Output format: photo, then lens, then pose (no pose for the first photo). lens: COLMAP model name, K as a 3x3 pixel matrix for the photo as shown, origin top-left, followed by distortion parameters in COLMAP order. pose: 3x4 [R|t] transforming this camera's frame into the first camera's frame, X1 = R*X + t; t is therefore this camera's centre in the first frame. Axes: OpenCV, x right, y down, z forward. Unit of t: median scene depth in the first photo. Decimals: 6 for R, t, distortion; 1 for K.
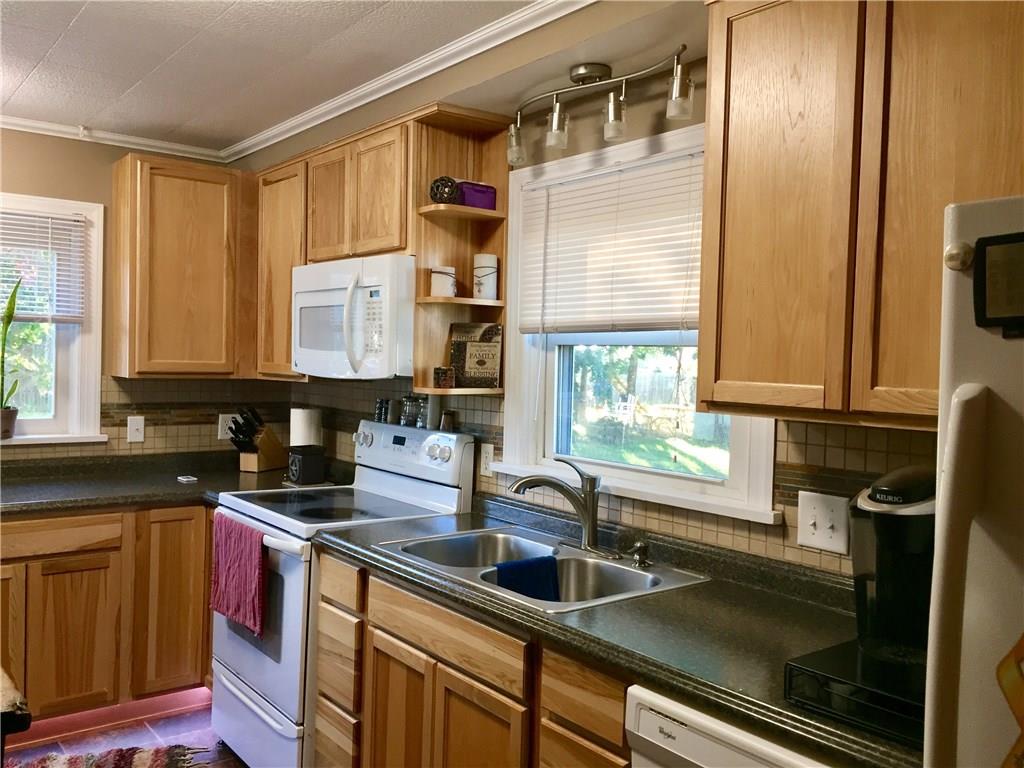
lens RADIAL K [[879.9, 0, 512.0], [0, 879.9, 384.0], [0, 0, 1]] dist [0.073947, -0.092955]
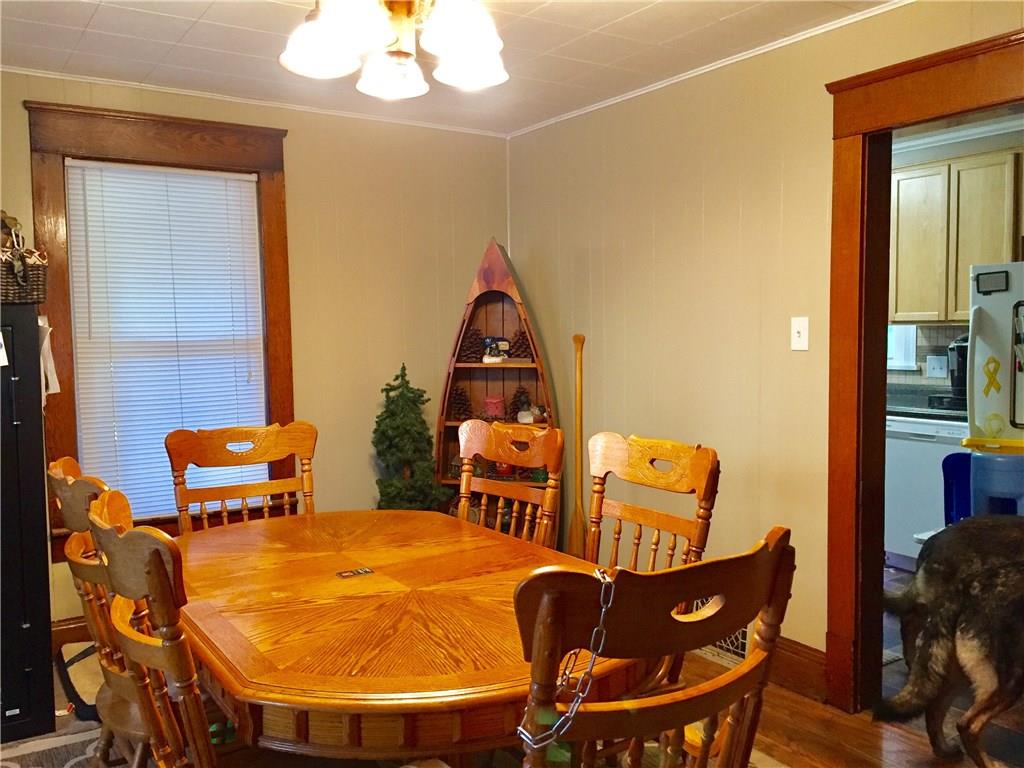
lens RADIAL K [[879.9, 0, 512.0], [0, 879.9, 384.0], [0, 0, 1]] dist [0.073947, -0.092955]
pose [[0.995436, -0.033298, -0.089432, -0.443533], [0.036724, 0.998642, 0.036940, 0.043557], [0.088081, -0.040056, 0.995308, -1.151162]]
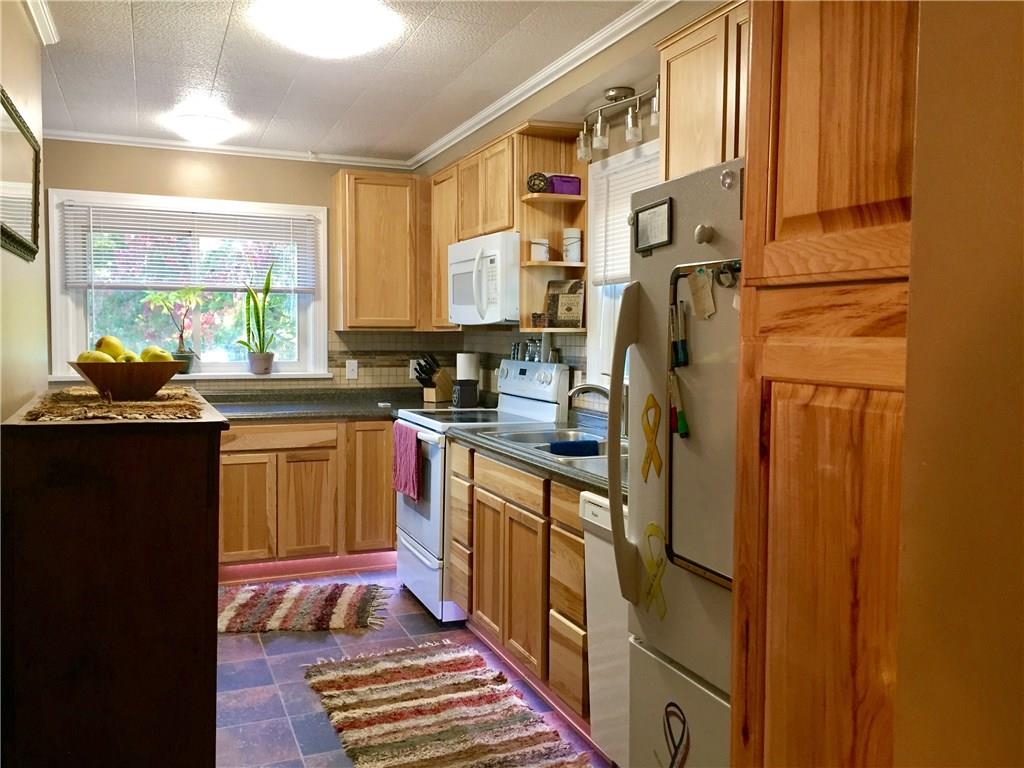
lens RADIAL K [[879.9, 0, 512.0], [0, 879.9, 384.0], [0, 0, 1]] dist [0.073947, -0.092955]
pose [[0.961448, -0.003296, -0.274968, 0.247396], [0.009850, 0.999699, 0.022457, 0.058133], [0.274811, -0.024300, 0.961191, -0.317539]]
